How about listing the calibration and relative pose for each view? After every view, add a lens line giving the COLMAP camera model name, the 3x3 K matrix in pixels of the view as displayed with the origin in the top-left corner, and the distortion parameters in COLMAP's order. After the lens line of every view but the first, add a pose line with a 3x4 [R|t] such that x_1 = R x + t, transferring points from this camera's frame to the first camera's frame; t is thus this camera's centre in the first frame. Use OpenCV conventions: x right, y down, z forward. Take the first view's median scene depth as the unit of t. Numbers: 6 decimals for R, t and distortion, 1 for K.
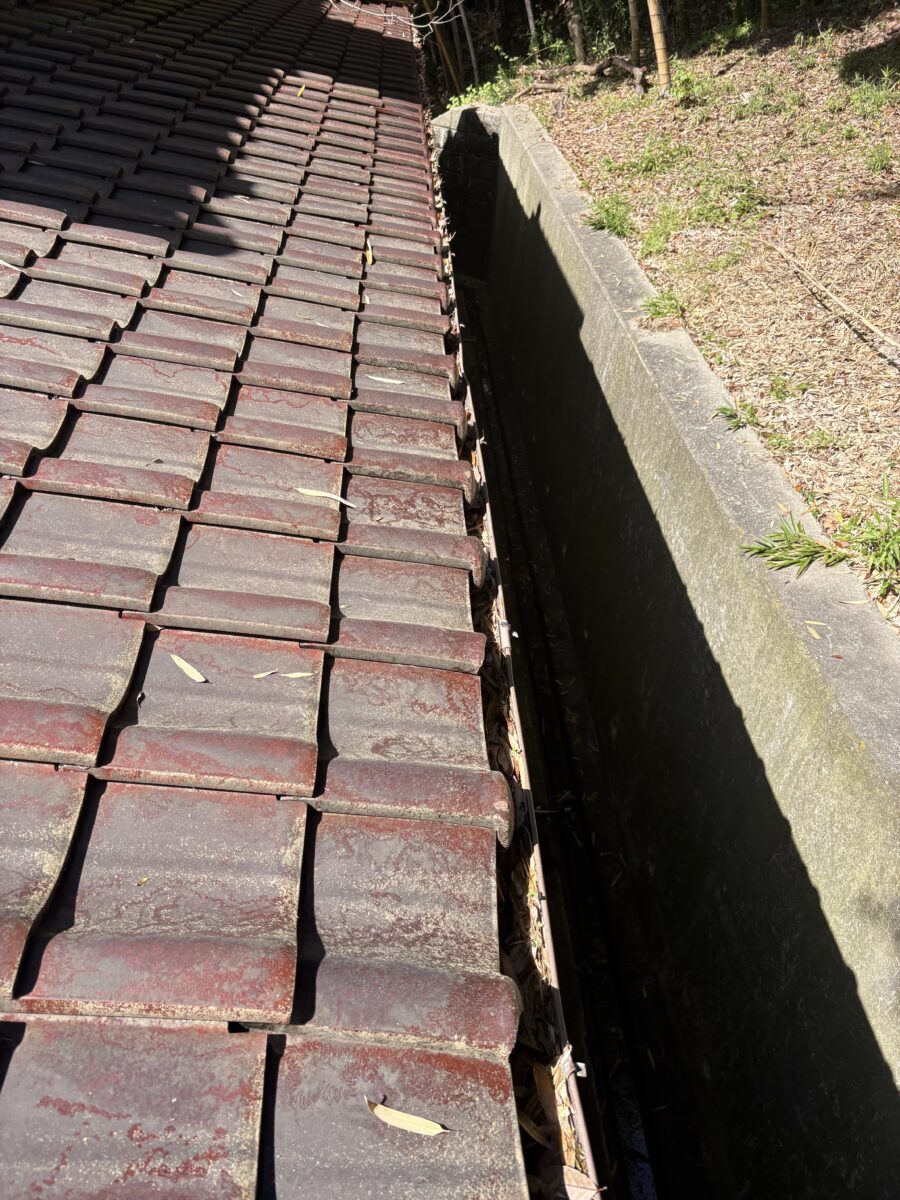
lens RADIAL K [[919.4, 0, 451.2], [0, 919.4, 597.1], [0, 0, 1]] dist [0.029162, -0.036142]
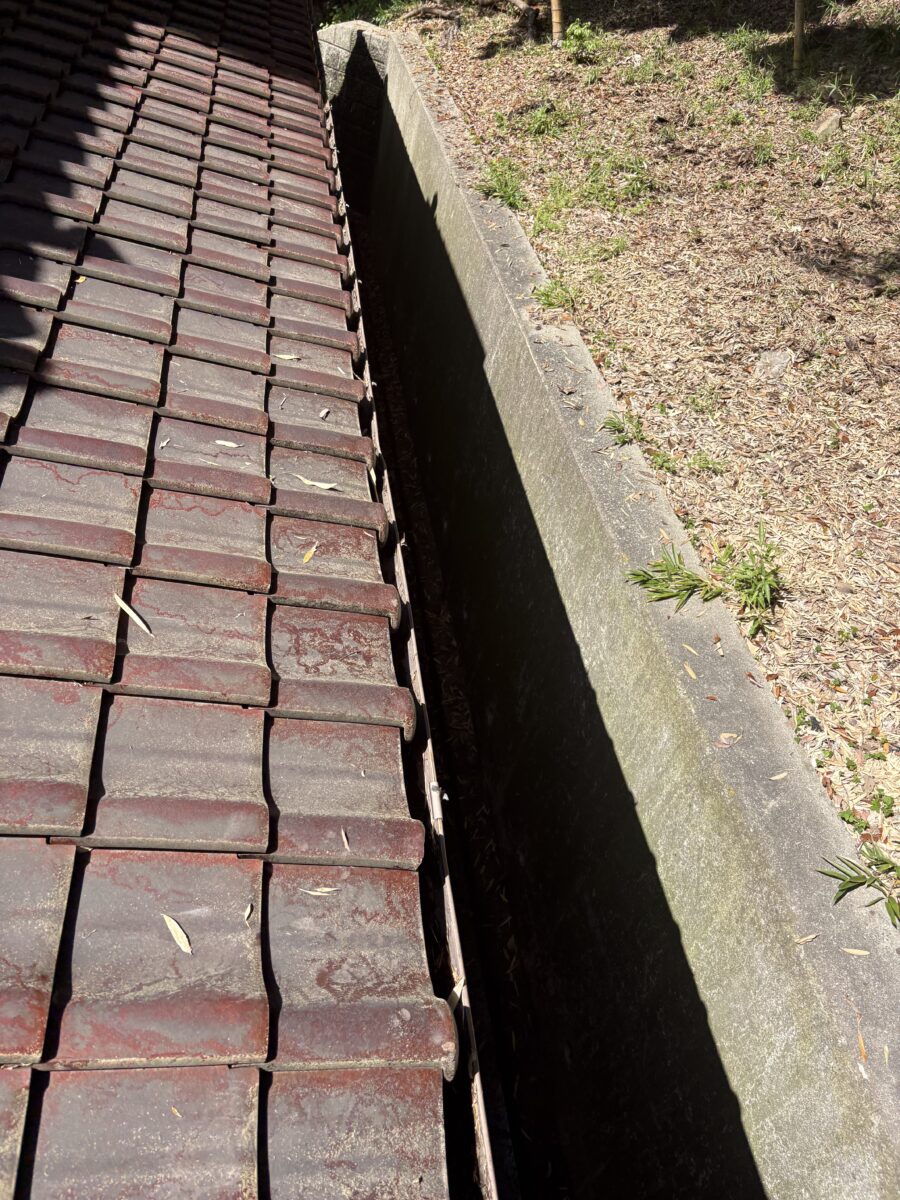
lens RADIAL K [[919.4, 0, 460.1], [0, 919.4, 593.3], [0, 0, 1]] dist [0.029162, -0.036142]
pose [[0.987005, 0.026042, 0.158568, -0.051428], [-0.038864, 0.996172, 0.078305, -0.167972], [-0.155922, -0.083450, 0.984238, 0.012797]]
